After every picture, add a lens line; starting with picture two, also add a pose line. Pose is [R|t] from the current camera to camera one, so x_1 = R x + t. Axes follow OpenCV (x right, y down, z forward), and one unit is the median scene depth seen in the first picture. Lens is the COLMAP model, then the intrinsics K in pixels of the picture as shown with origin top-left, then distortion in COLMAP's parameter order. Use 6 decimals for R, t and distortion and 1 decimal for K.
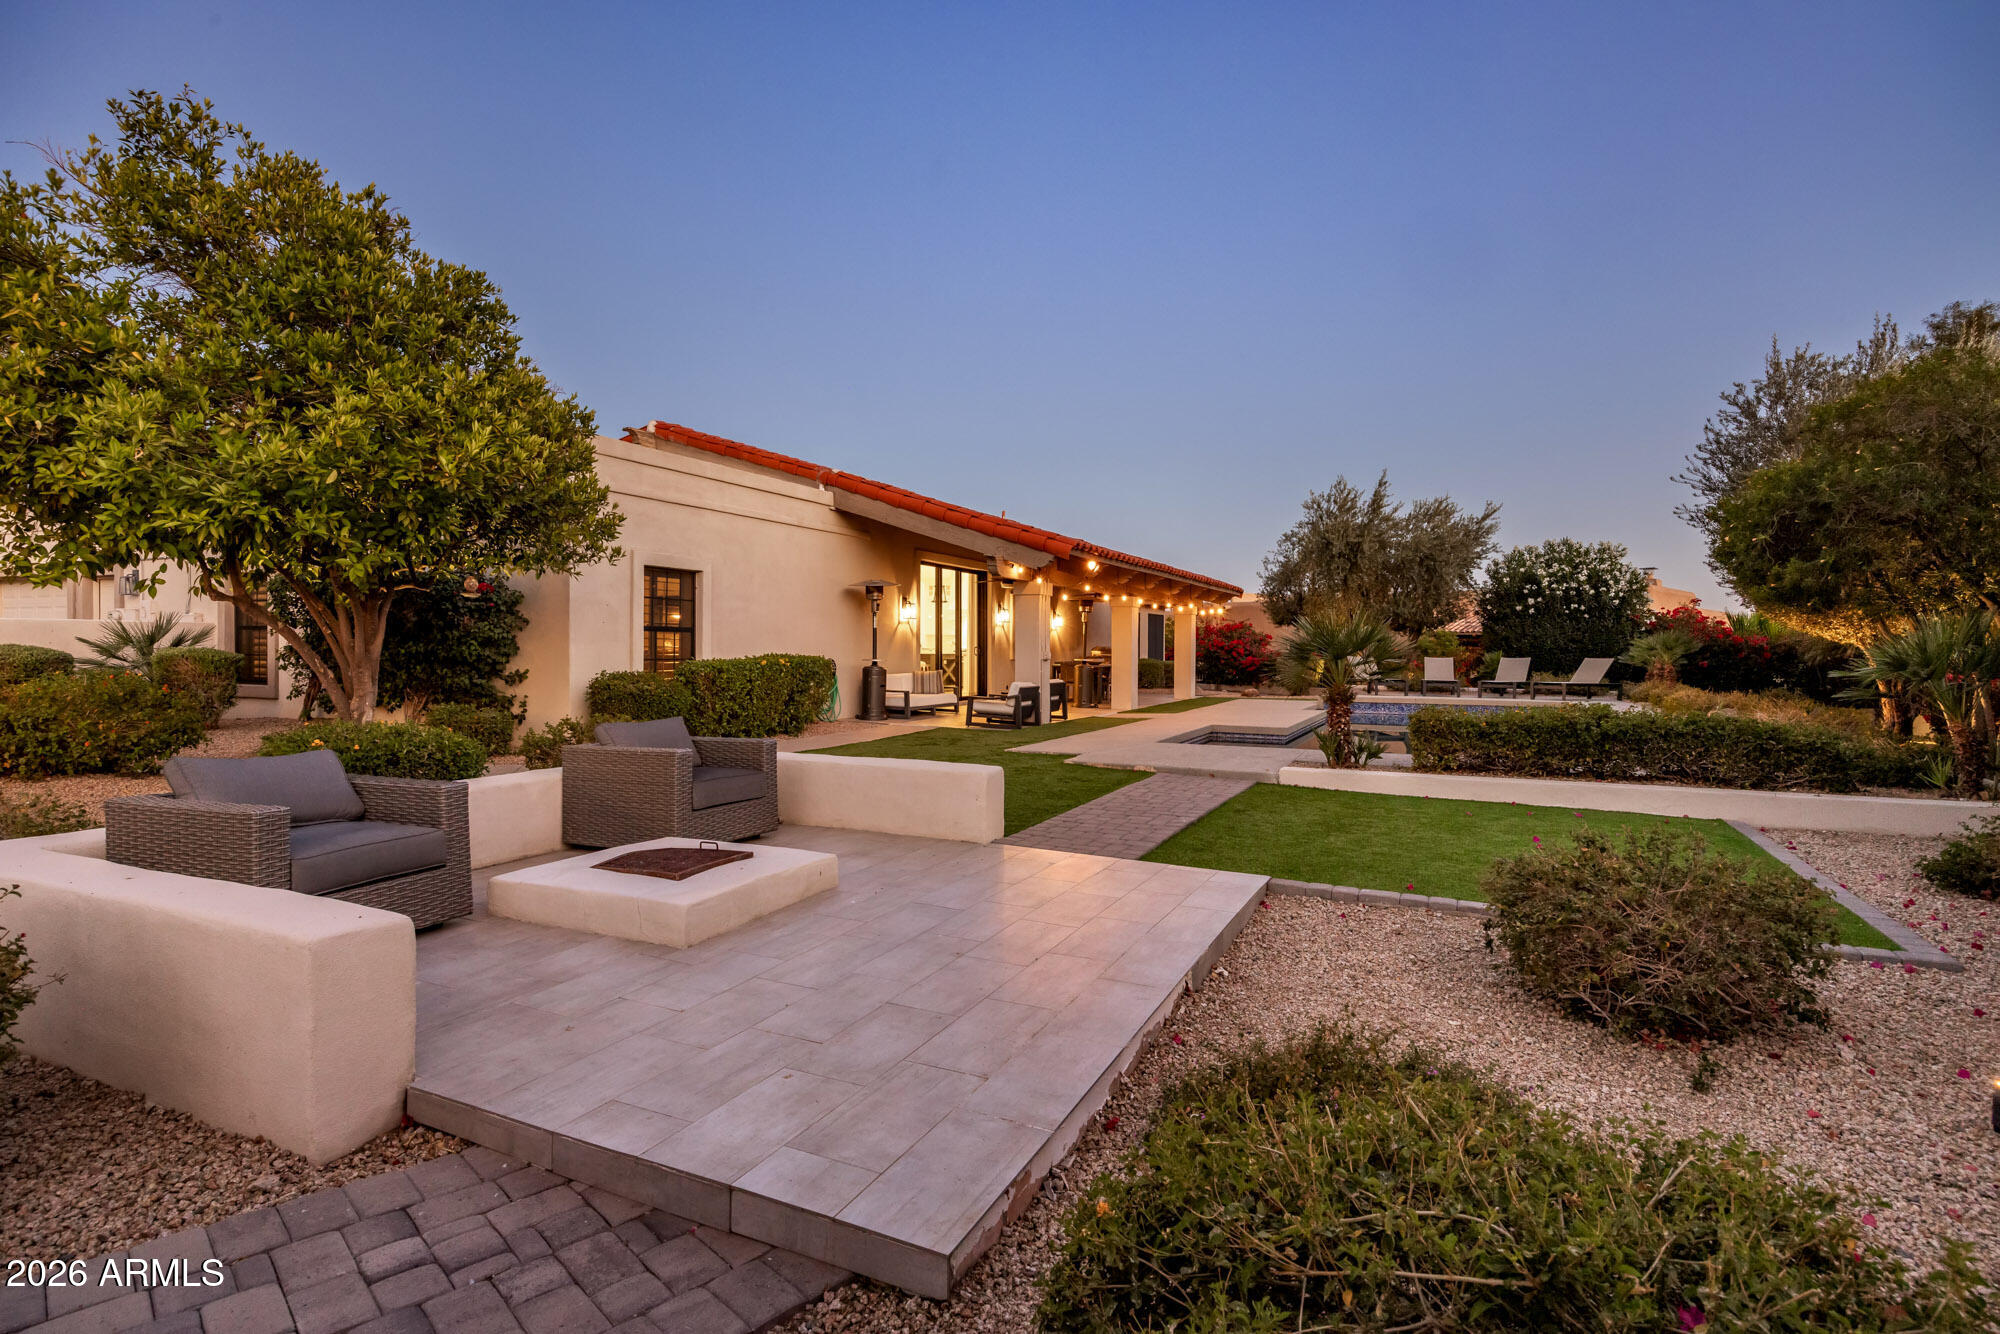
lens RADIAL K [[1018.6, 0, 1000.0], [0, 1018.6, 667.0], [0, 0, 1]] dist [-0.002822, -0.000669]
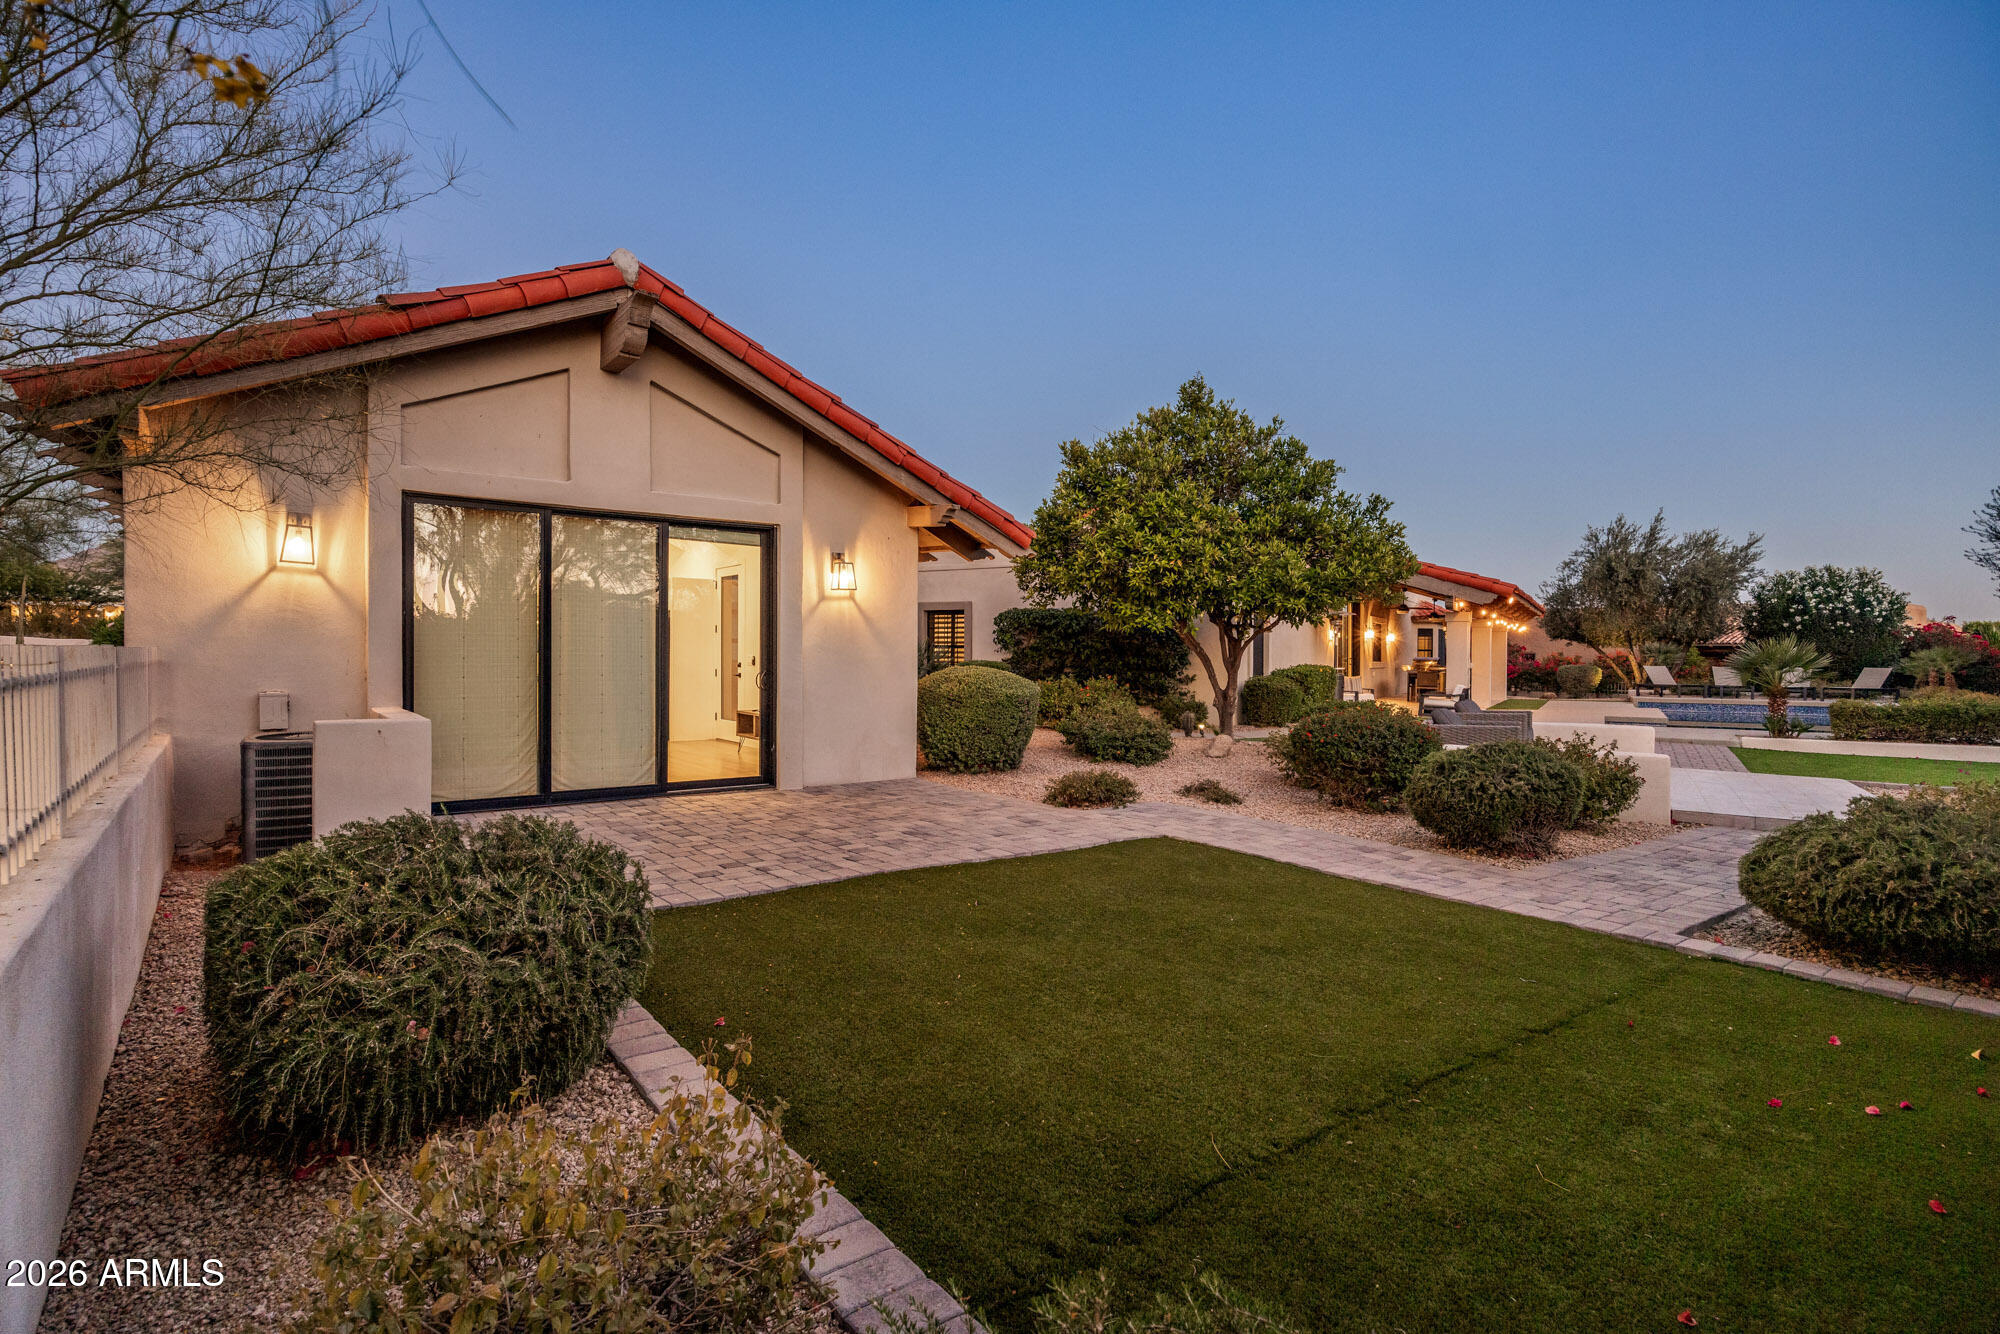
lens RADIAL K [[1018.6, 0, 1000.0], [0, 1018.6, 667.0], [0, 0, 1]] dist [-0.002822, -0.000669]
pose [[0.994125, 0.001637, -0.108227, -0.265298], [-0.002402, 0.999973, -0.006932, 0.001109], [0.108212, 0.007151, 0.994102, -0.264023]]
